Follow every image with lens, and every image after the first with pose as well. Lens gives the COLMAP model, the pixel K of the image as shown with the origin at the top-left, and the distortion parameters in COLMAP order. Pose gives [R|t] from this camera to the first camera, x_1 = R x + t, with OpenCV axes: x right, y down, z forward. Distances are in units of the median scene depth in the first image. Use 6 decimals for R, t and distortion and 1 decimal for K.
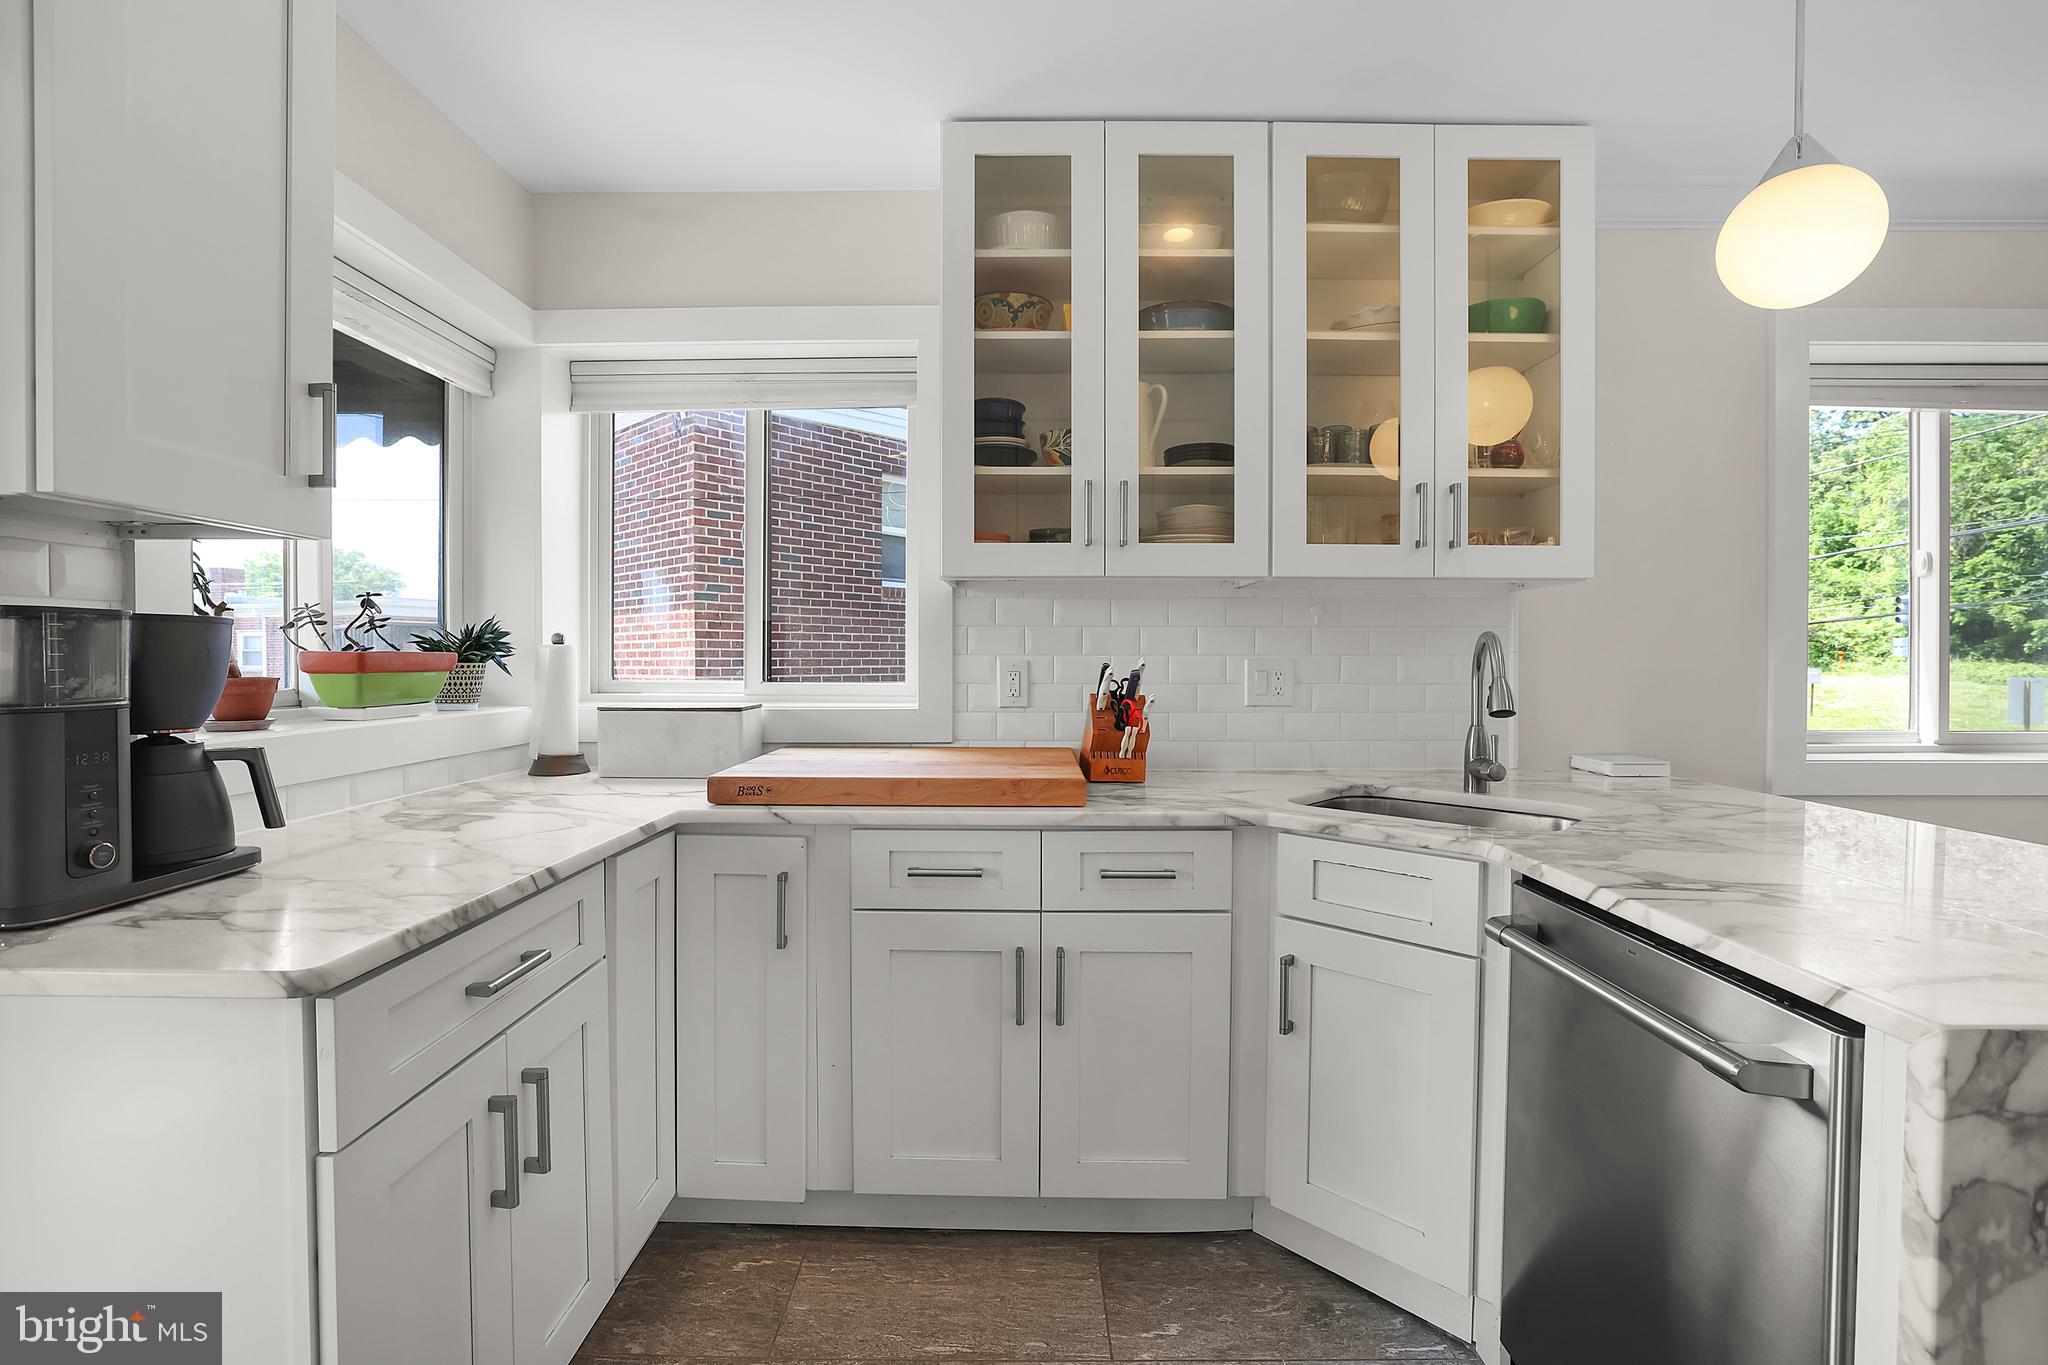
lens RADIAL K [[893.2, 0, 1024.5], [0, 893.2, 675.8], [0, 0, 1]] dist [-0.014878, 0.005564]
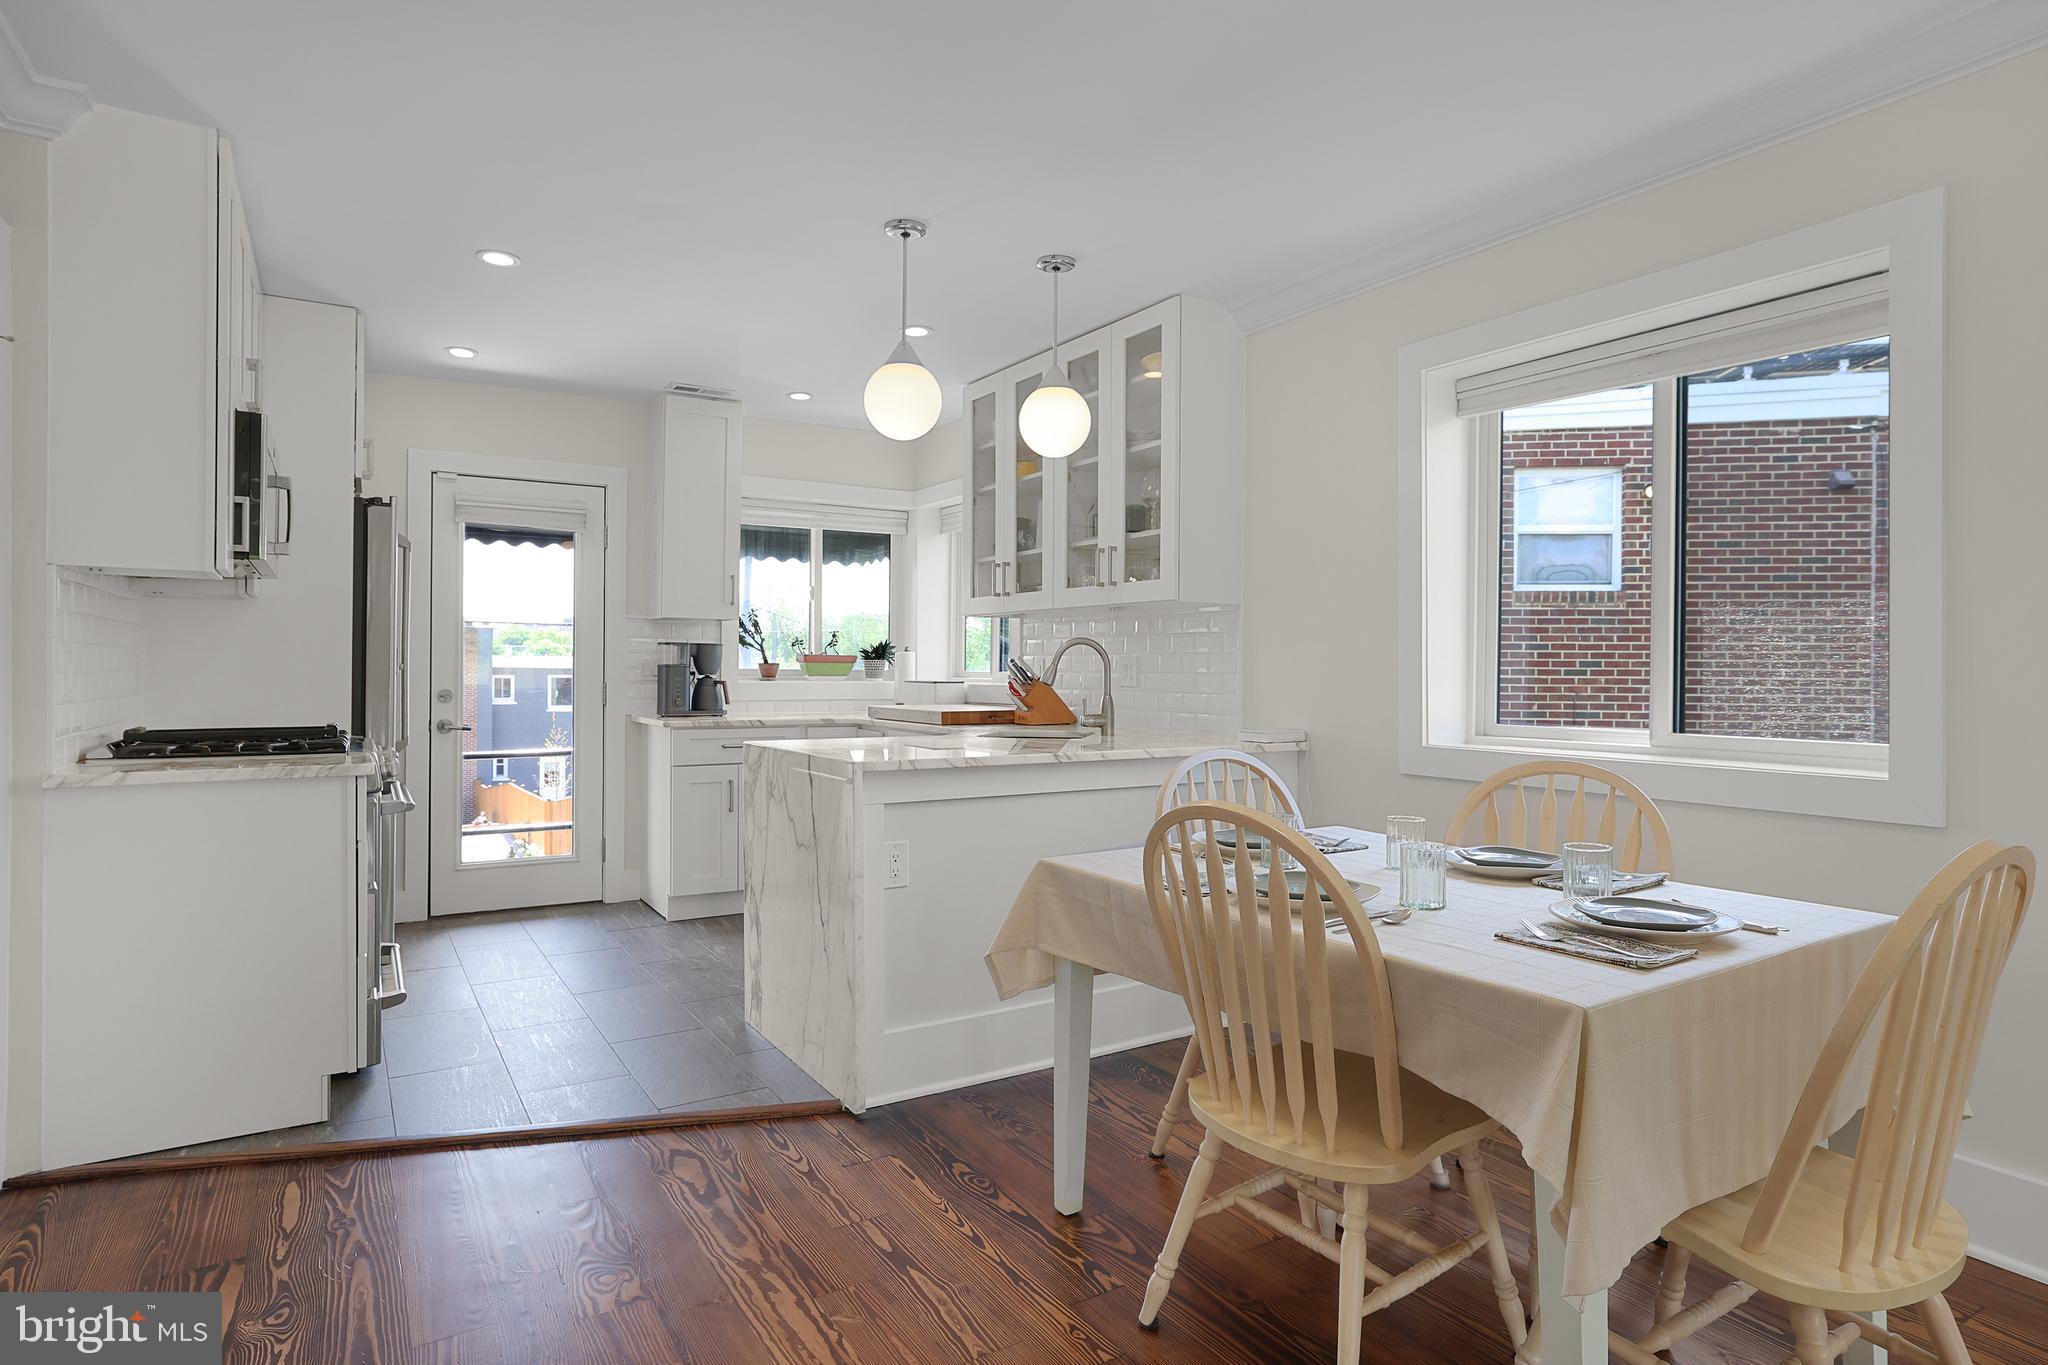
lens RADIAL K [[1106.7, 0, 1062.3], [0, 1106.7, 666.6], [0, 0, 1]] dist [-0.001080, -0.000229]
pose [[0.547580, 0.001586, -0.836752, 1.945630], [-0.024898, 0.999586, -0.014399, 0.030647], [0.836383, 0.028718, 0.547392, -0.146065]]
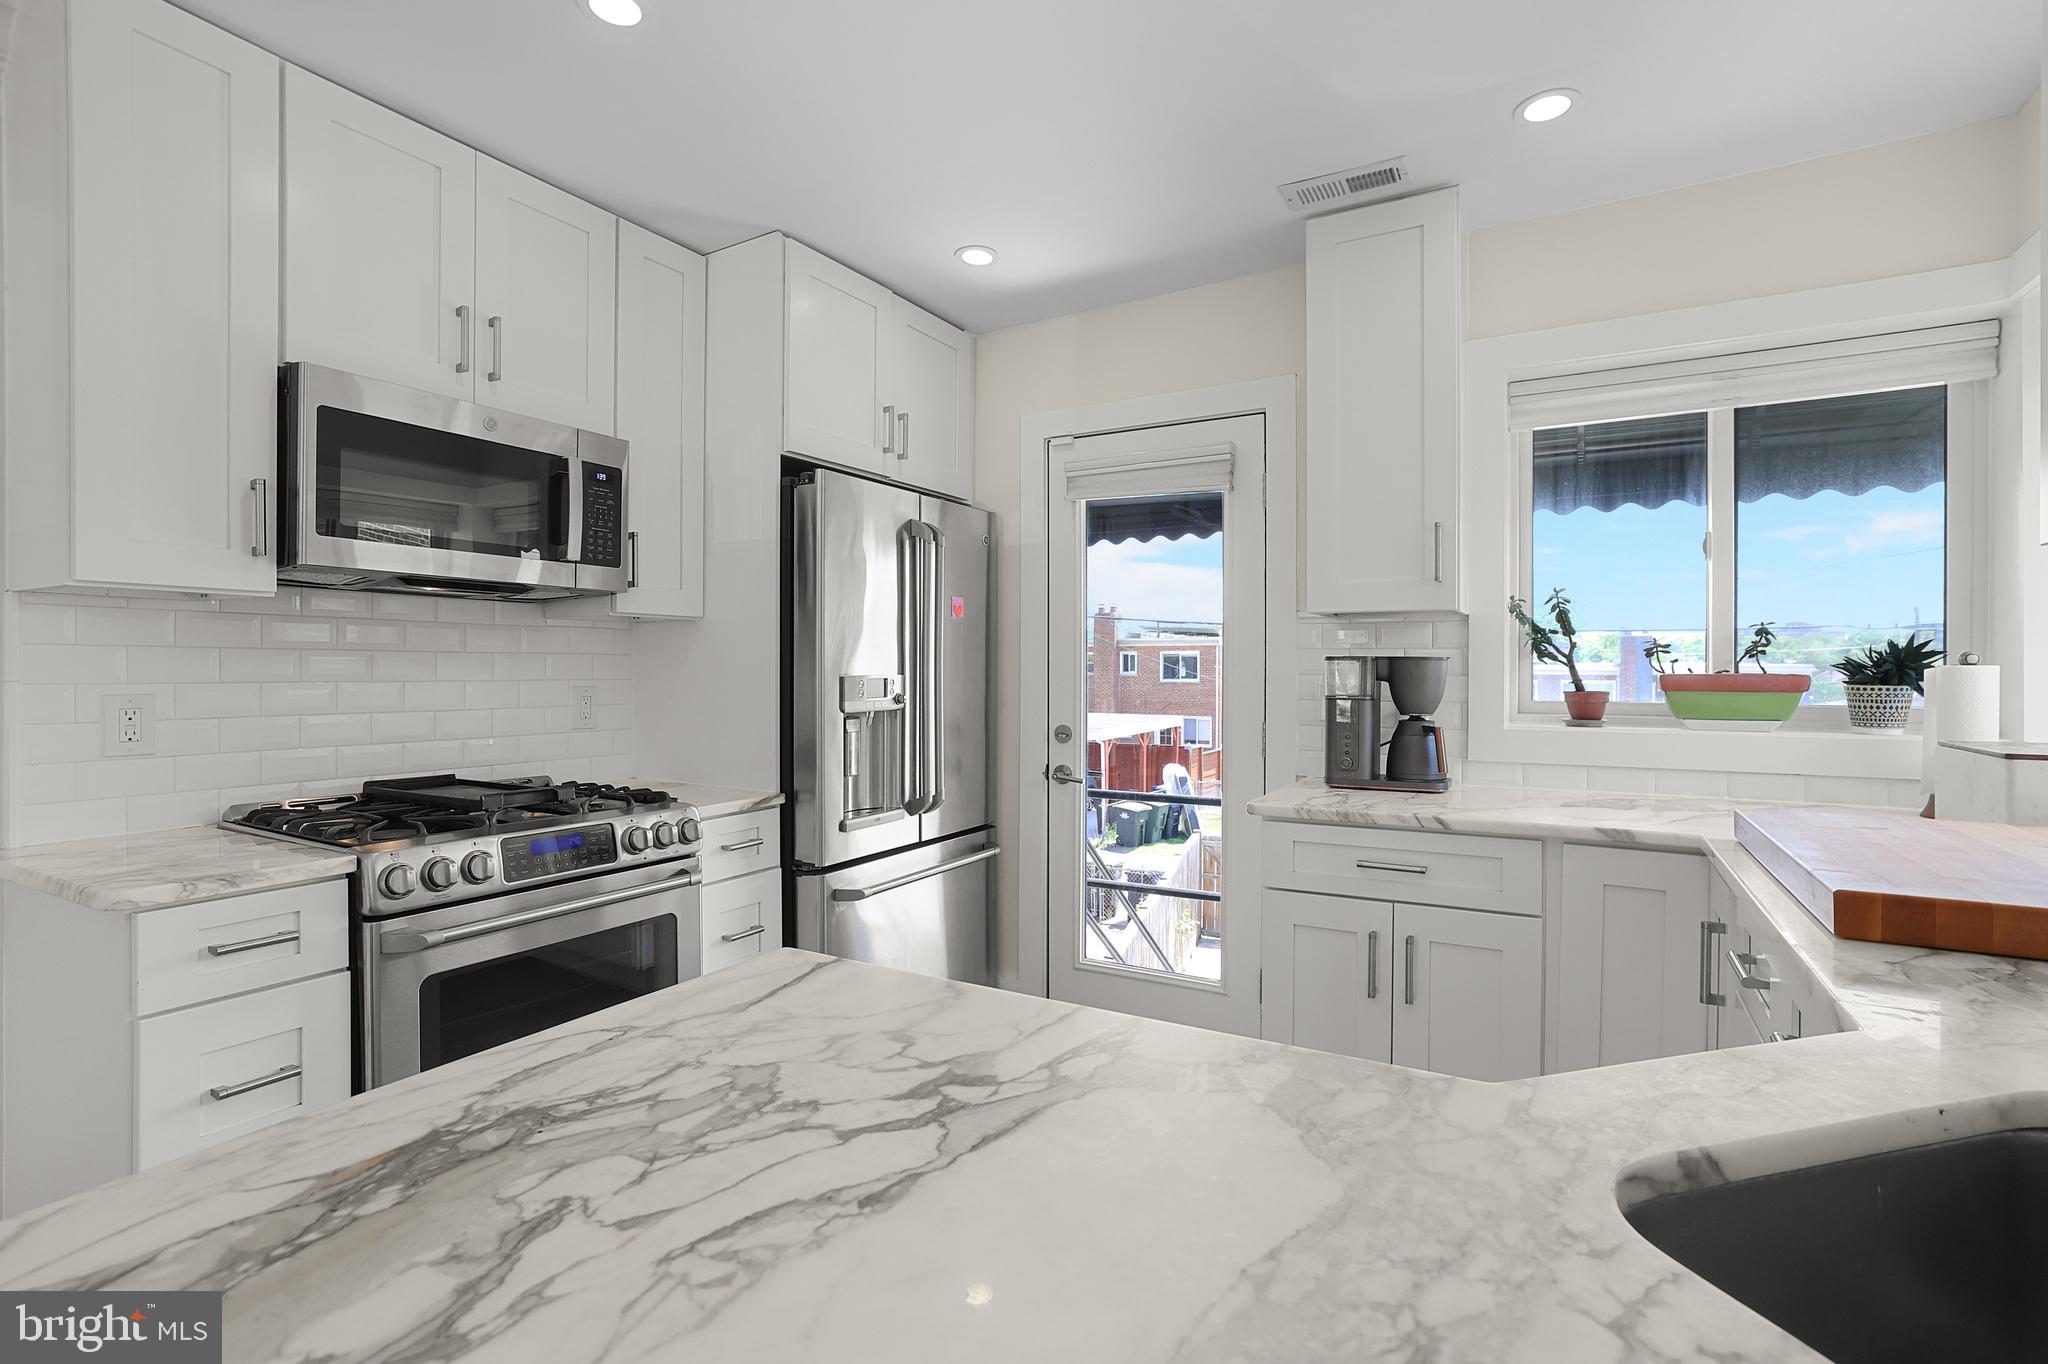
lens RADIAL K [[970.0, 0, 1011.1], [0, 970.0, 673.8], [0, 0, 1]] dist [-0.003846, -0.000078]
pose [[-0.506485, 0.004832, -0.862235, 0.730882], [-0.018649, 0.999689, 0.016556, -0.025662], [0.862047, 0.024465, -0.506237, 0.697763]]
